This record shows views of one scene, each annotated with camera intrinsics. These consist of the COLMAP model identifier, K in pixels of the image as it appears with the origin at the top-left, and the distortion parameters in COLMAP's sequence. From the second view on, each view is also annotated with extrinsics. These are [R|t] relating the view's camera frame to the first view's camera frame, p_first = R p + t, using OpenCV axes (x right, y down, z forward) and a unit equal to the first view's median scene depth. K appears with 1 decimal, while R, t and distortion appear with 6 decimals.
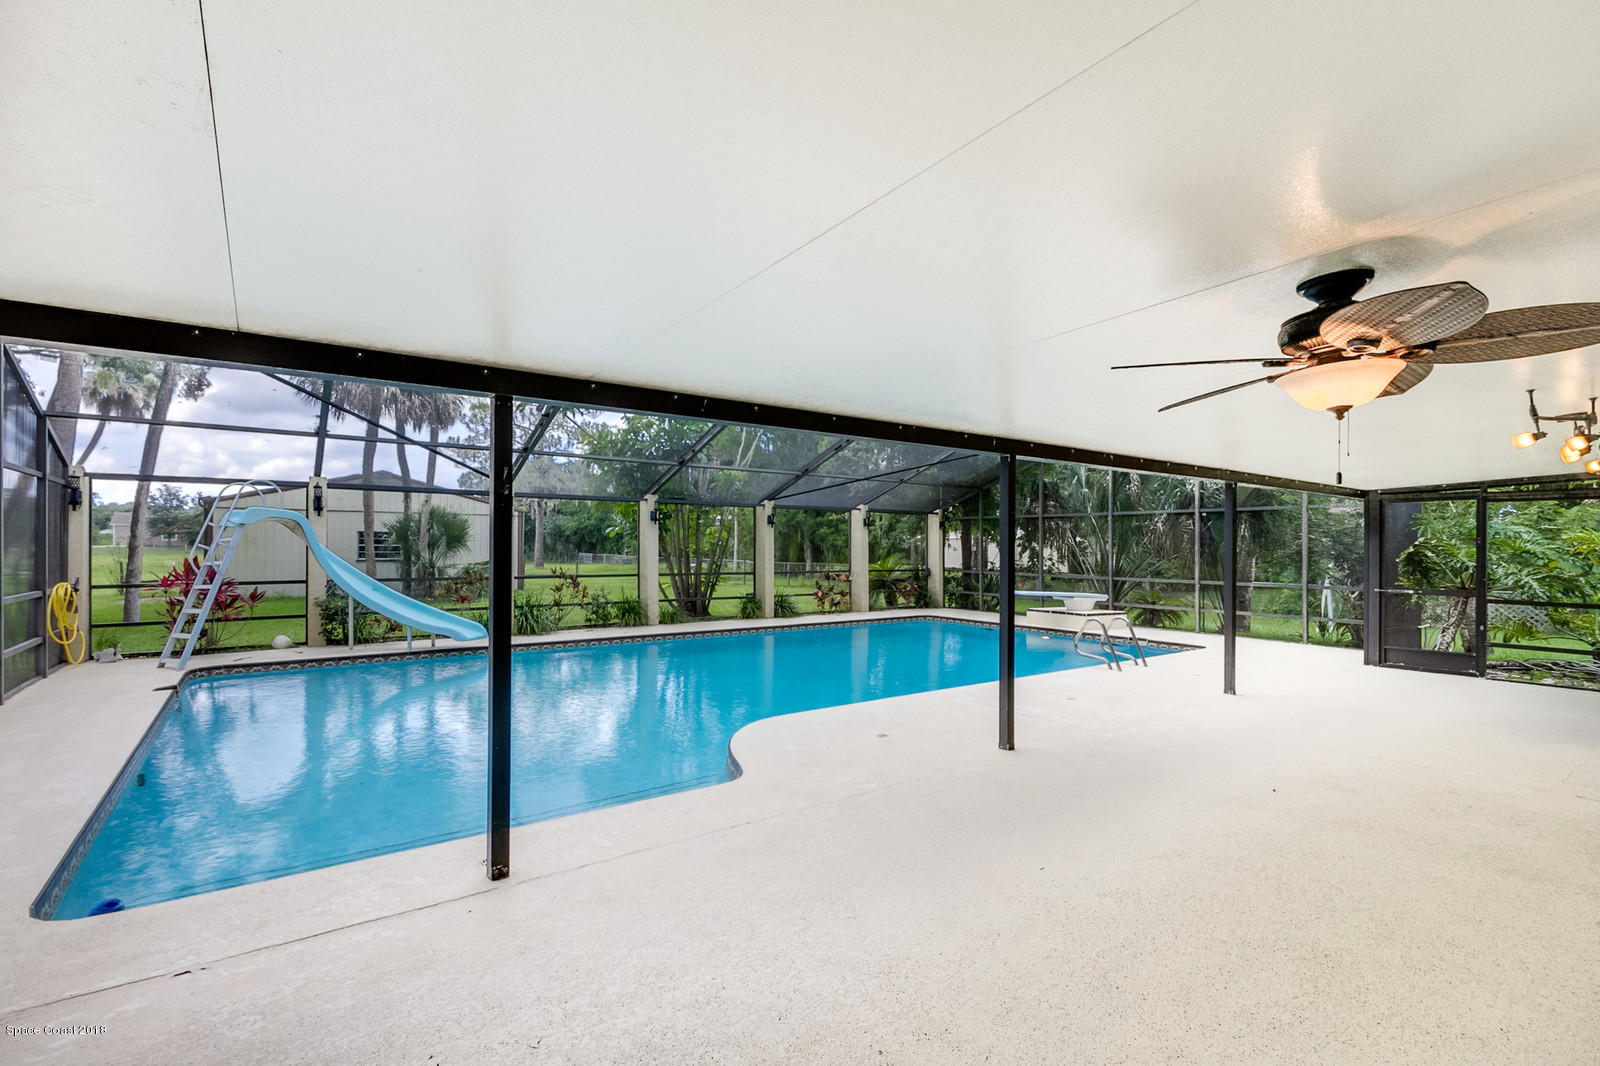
lens RADIAL K [[838.4, 0, 800.0], [0, 838.4, 533.0], [0, 0, 1]] dist [0.010930, 0.001129]
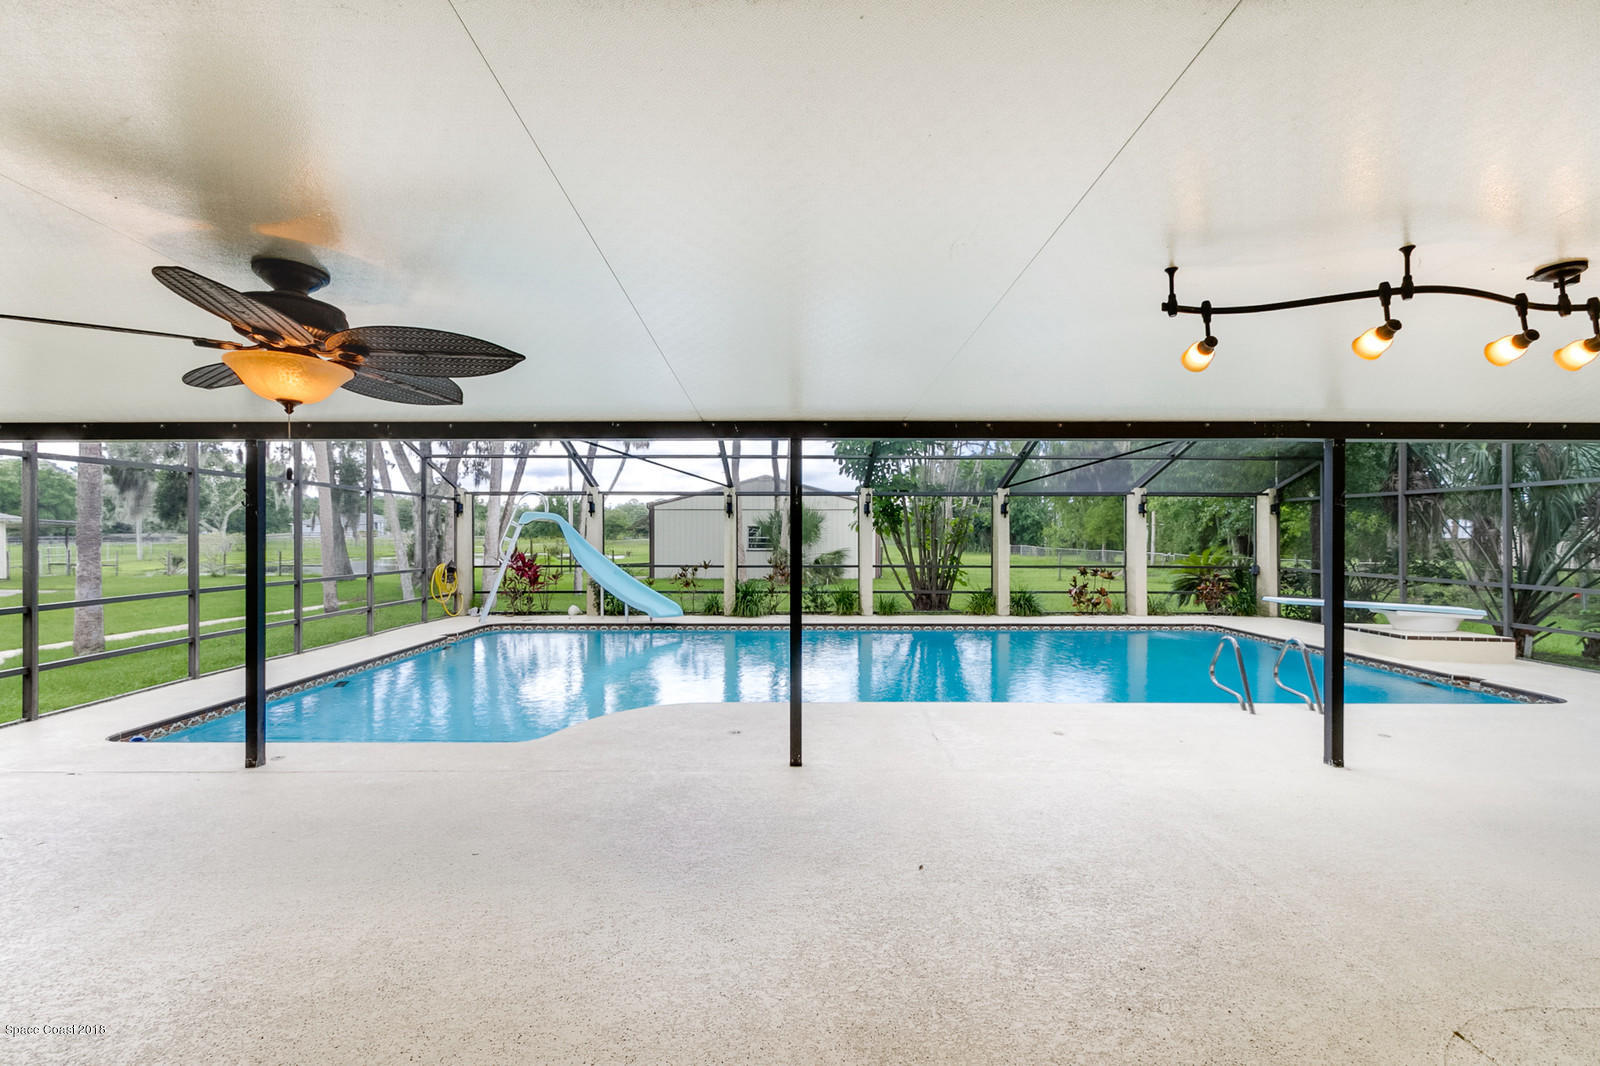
lens RADIAL K [[838.4, 0, 800.0], [0, 838.4, 533.0], [0, 0, 1]] dist [0.010930, 0.001129]
pose [[0.759414, -0.007215, -0.650568, 0.393856], [0.014488, 0.999878, 0.005824, 0.001702], [0.650446, -0.013848, 0.759426, 0.151295]]
